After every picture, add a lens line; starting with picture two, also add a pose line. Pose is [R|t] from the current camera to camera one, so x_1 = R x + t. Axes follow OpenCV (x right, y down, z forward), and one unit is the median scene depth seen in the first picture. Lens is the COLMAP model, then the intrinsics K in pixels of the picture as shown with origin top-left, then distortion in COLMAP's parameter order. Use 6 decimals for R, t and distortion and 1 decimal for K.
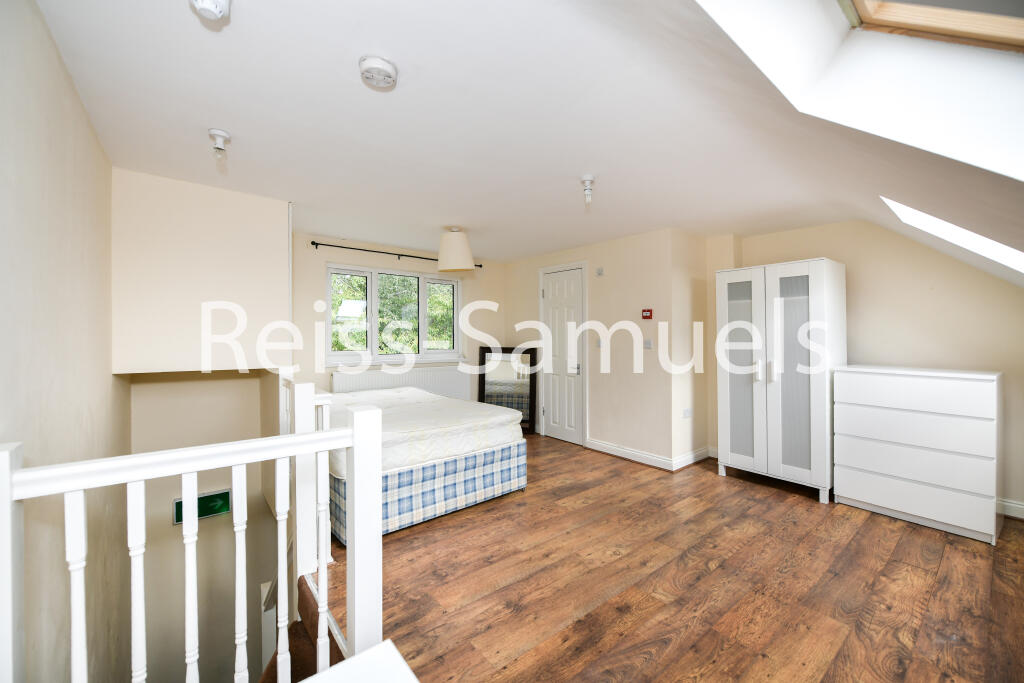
lens RADIAL K [[411.3, 0, 510.6], [0, 411.3, 335.2], [0, 0, 1]] dist [-0.003191, -0.000550]
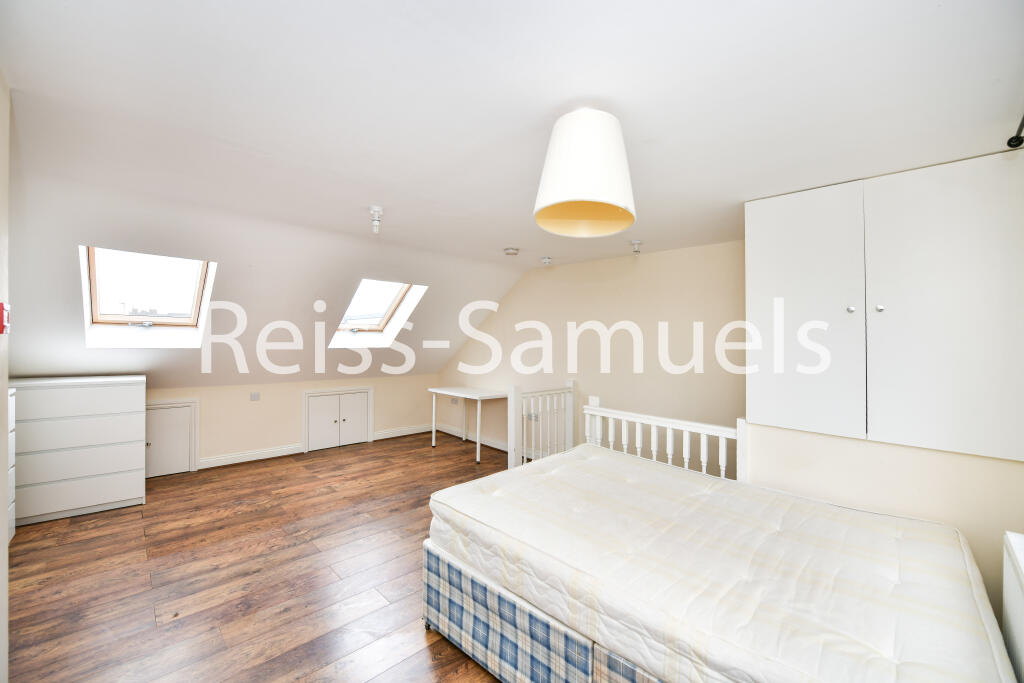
lens RADIAL K [[411.3, 0, 514.8], [0, 411.3, 340.0], [0, 0, 1]] dist [-0.003191, -0.000550]
pose [[-0.994217, -0.028130, -0.103643, -0.037126], [-0.029114, 0.999544, 0.007997, -0.093643], [0.103371, 0.010969, -0.994582, 2.430970]]
